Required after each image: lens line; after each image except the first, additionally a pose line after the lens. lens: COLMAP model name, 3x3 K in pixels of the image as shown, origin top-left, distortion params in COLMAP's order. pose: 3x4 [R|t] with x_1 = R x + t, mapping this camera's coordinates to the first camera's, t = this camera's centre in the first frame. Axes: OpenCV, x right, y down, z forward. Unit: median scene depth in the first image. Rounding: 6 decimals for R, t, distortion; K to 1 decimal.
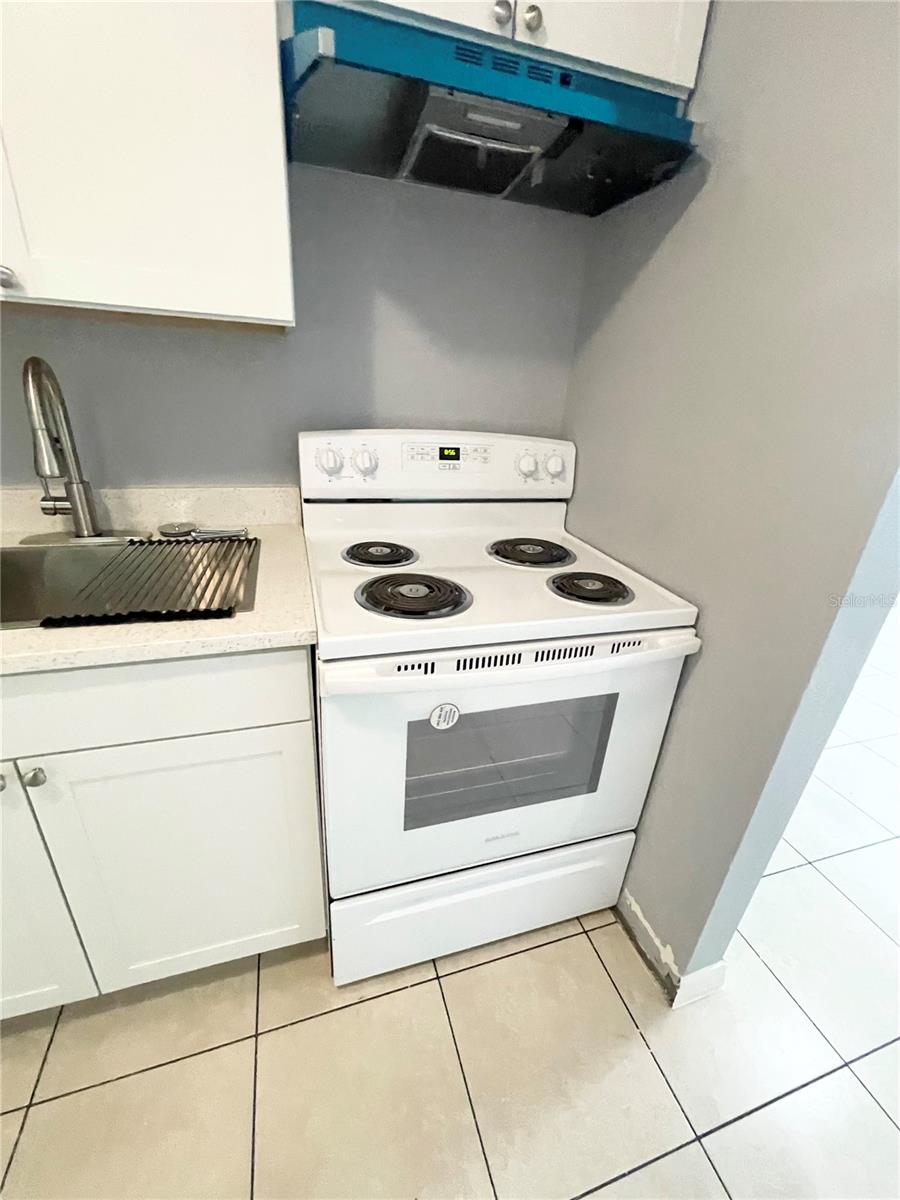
lens RADIAL K [[491.3, 0, 453.5], [0, 491.3, 591.4], [0, 0, 1]] dist [-0.005537, 0.002751]
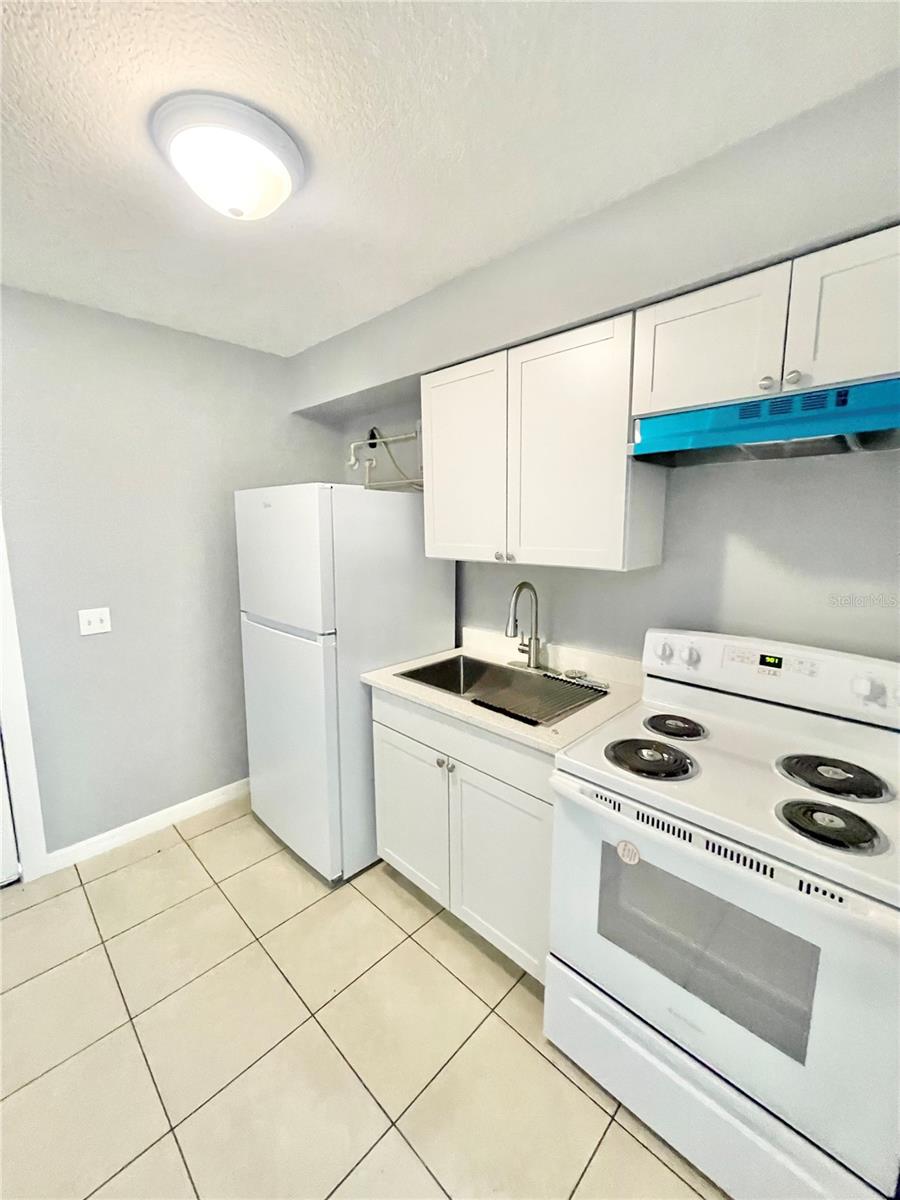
lens RADIAL K [[491.3, 0, 452.1], [0, 491.3, 592.8], [0, 0, 1]] dist [-0.005537, 0.002751]
pose [[0.466683, 0.066951, -0.881887, 0.723086], [-0.315077, 0.944295, -0.095046, -0.107959], [0.826398, 0.322219, 0.461781, -0.187311]]
